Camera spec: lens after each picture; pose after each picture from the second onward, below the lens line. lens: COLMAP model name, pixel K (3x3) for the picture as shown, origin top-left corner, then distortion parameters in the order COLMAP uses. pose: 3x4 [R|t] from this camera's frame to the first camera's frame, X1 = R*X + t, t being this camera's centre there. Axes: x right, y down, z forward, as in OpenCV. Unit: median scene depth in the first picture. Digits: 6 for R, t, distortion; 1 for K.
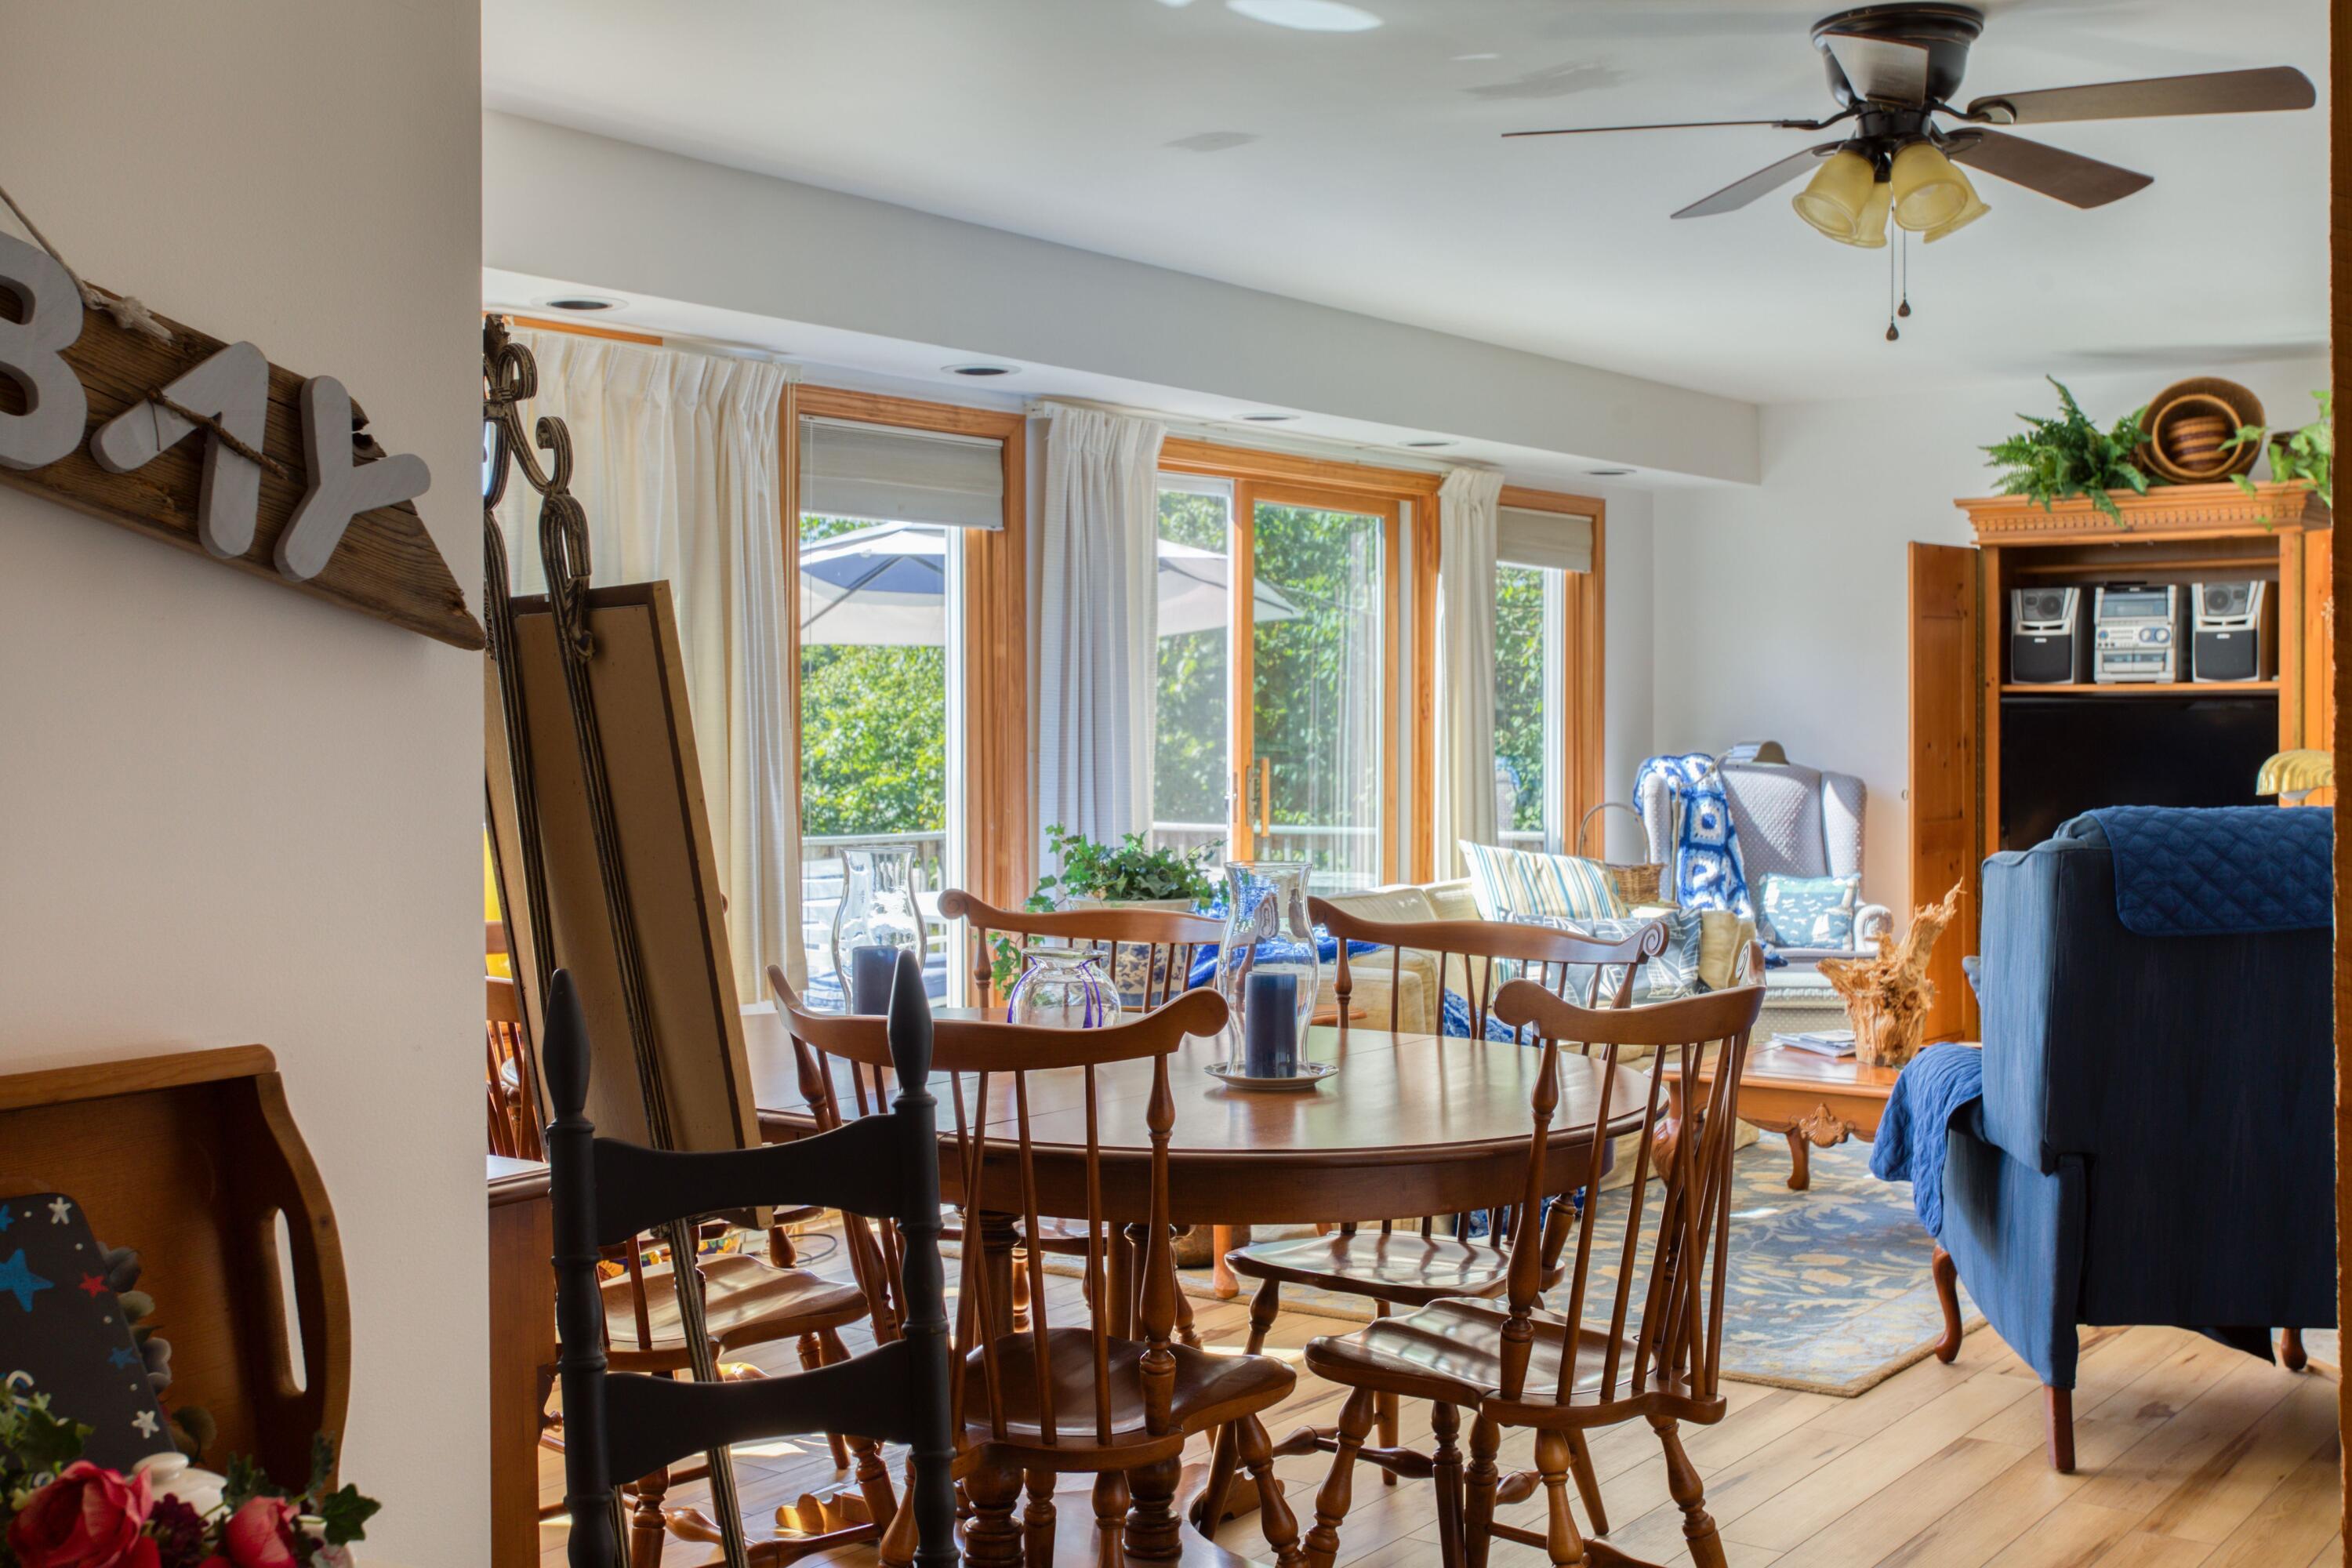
lens RADIAL K [[1193.9, 0, 1147.4], [0, 1193.9, 757.1], [0, 0, 1]] dist [0.054955, 0.000107]
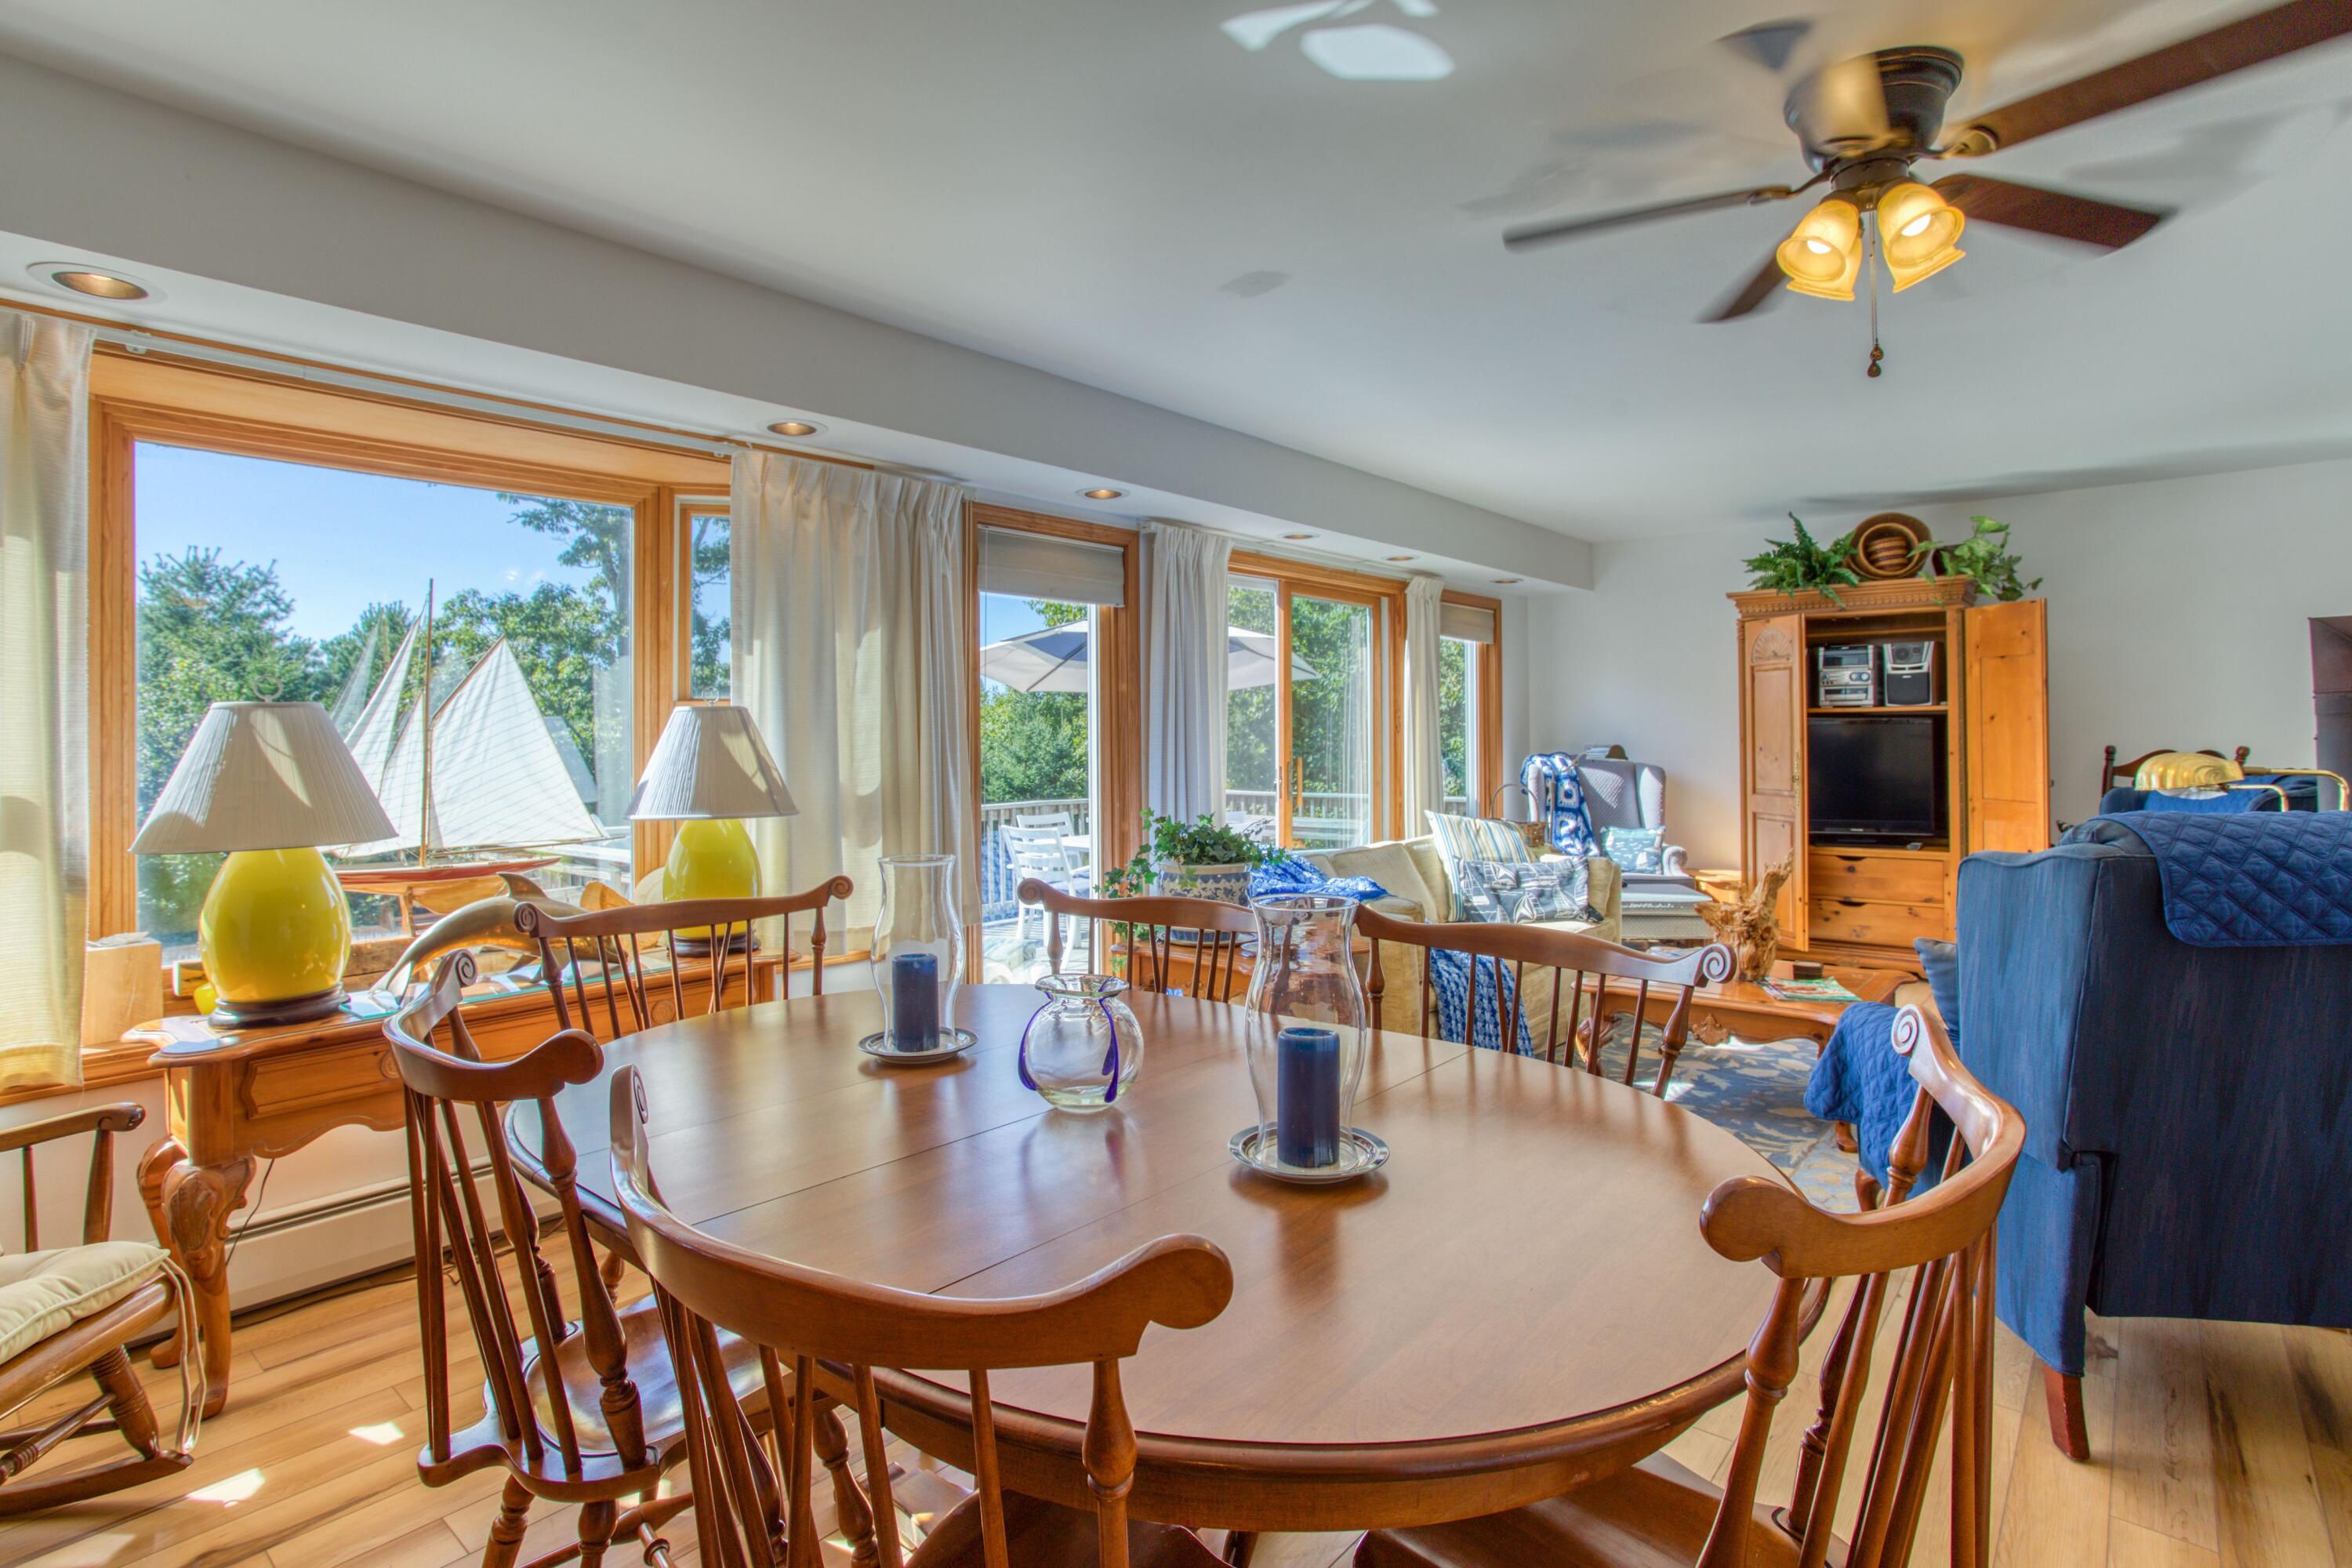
lens RADIAL K [[2778.8, 0, 1176.0], [0, 2778.8, 784.0], [0, 0, 1]] dist [0.089583, 0.002595]
pose [[0.998552, -0.005863, 0.053473, -0.243063], [0.006254, 0.999955, -0.007158, 0.057420], [-0.053429, 0.007482, 0.998544, -2.480061]]
